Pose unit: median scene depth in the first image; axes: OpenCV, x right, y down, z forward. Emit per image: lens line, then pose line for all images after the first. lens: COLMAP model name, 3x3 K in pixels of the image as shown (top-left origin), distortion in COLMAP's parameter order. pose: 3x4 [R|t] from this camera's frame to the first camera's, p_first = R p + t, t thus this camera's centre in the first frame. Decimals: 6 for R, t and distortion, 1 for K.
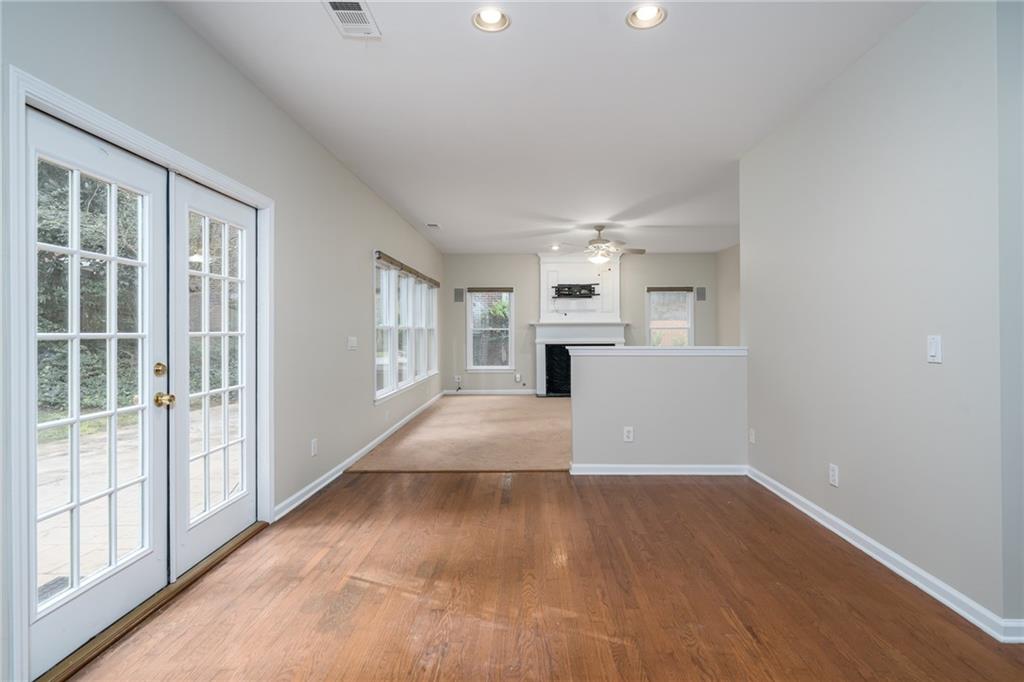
lens RADIAL K [[531.0, 0, 512.0], [0, 531.0, 328.4], [0, 0, 1]] dist [-0.000517, -0.000761]
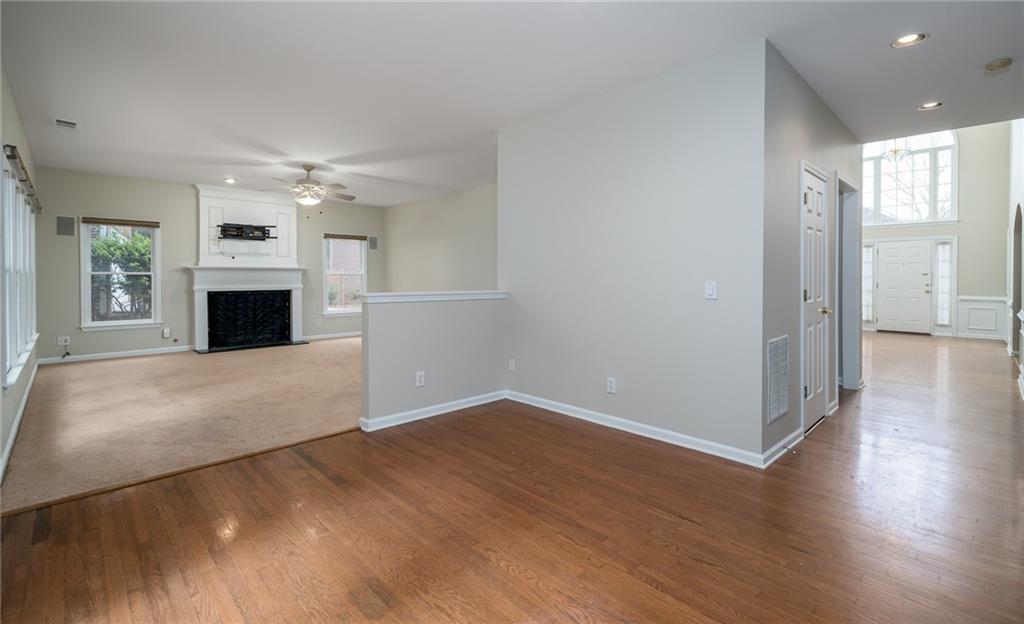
lens RADIAL K [[469.3, 0, 510.6], [0, 469.3, 280.8], [0, 0, 1]] dist [-0.005168, 0.002236]
pose [[0.700177, -0.001360, 0.713968, -0.138650], [-0.007997, 0.999921, 0.009747, 0.001158], [-0.713925, -0.012534, 0.700110, 0.118484]]
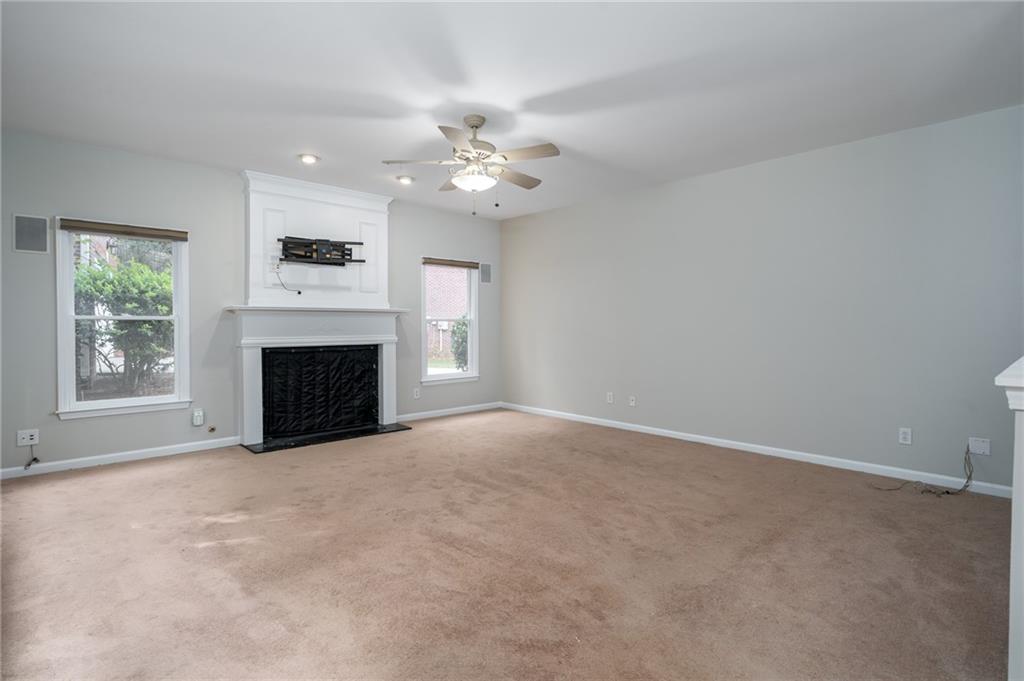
lens RADIAL K [[496.2, 0, 482.1], [0, 496.2, 328.6], [0, 0, 1]] dist [0.003170, 0.003514]
pose [[0.718846, -0.001681, 0.695167, -0.124417], [-0.007722, 0.999916, 0.010403, 0.004263], [-0.695126, -0.012846, 0.718773, 0.508186]]
